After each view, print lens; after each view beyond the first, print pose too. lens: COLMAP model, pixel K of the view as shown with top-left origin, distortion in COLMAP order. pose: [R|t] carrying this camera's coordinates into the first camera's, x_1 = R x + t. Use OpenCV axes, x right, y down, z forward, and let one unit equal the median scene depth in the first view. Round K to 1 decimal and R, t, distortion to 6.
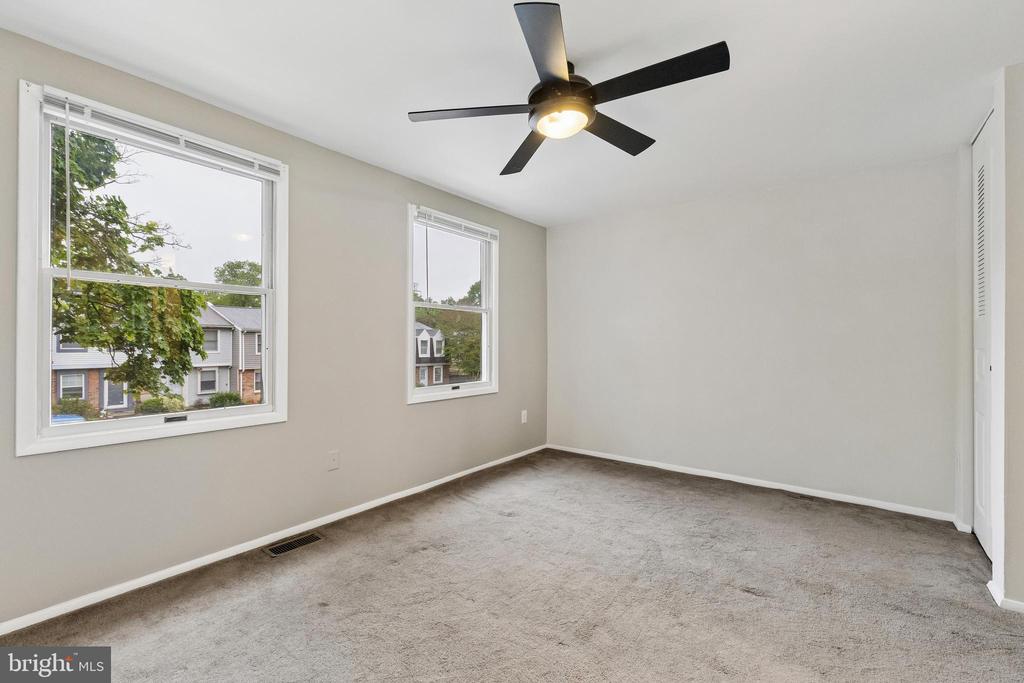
lens RADIAL K [[435.7, 0, 514.5], [0, 435.7, 344.5], [0, 0, 1]] dist [-0.002819, -0.000946]
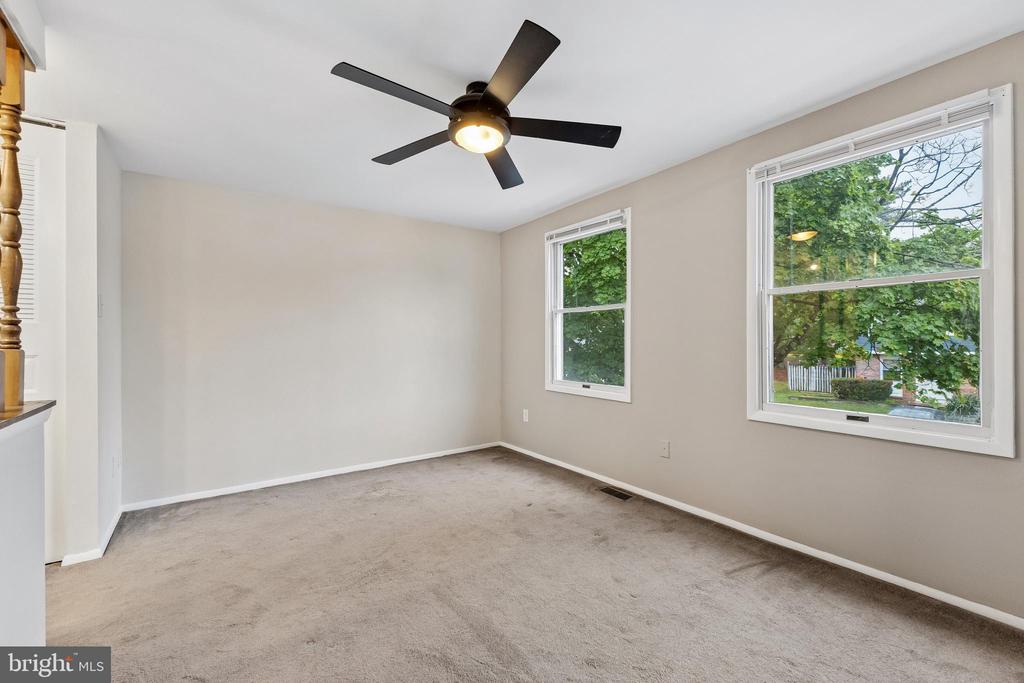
lens RADIAL K [[435.7, 0, 519.7], [0, 435.7, 337.8], [0, 0, 1]] dist [-0.002819, -0.000946]
pose [[-0.302119, -0.009976, -0.953218, 0.856008], [-0.003524, 0.999950, -0.009348, -0.005162], [0.953264, 0.000535, -0.302139, 1.112227]]
